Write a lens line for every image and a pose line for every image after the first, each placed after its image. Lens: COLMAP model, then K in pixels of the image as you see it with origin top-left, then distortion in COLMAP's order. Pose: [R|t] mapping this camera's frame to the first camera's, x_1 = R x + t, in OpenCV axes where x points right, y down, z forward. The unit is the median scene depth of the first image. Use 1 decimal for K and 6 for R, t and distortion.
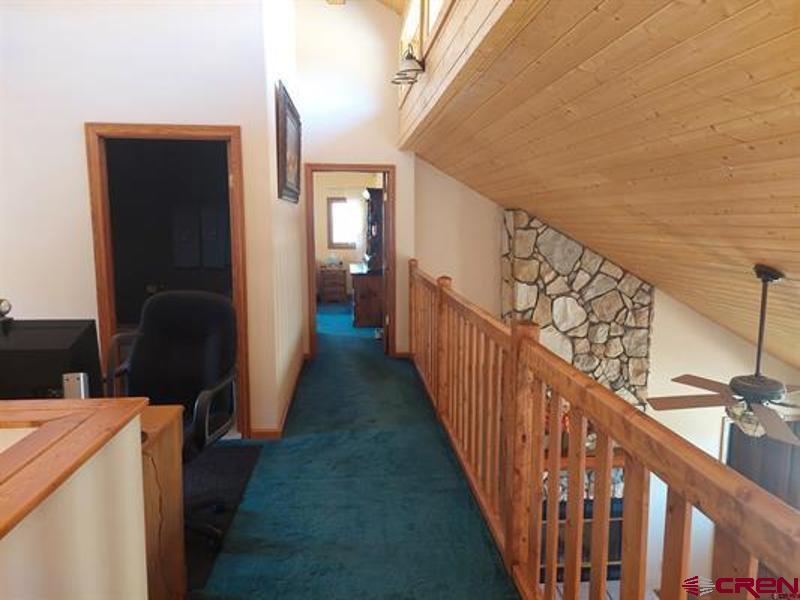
lens RADIAL K [[584.8, 0, 399.3], [0, 584.8, 300.4], [0, 0, 1]] dist [0.073718, -0.043051]
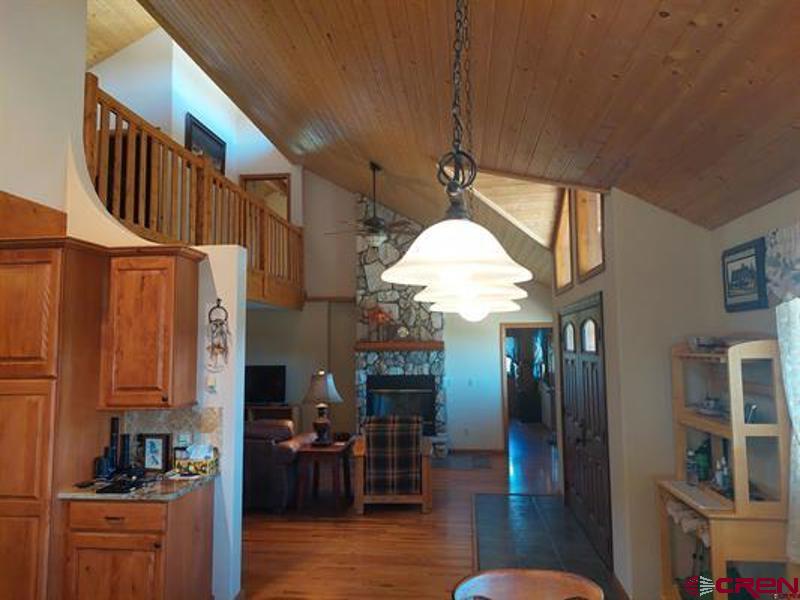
lens RADIAL K [[584.8, 0, 399.5], [0, 584.8, 299.5], [0, 0, 1]] dist [0.073718, -0.043051]
pose [[0.979672, -0.027046, -0.198775, 0.633631], [-0.016767, 0.976363, -0.215487, 0.490738], [0.199905, 0.214440, 0.956062, -0.493826]]
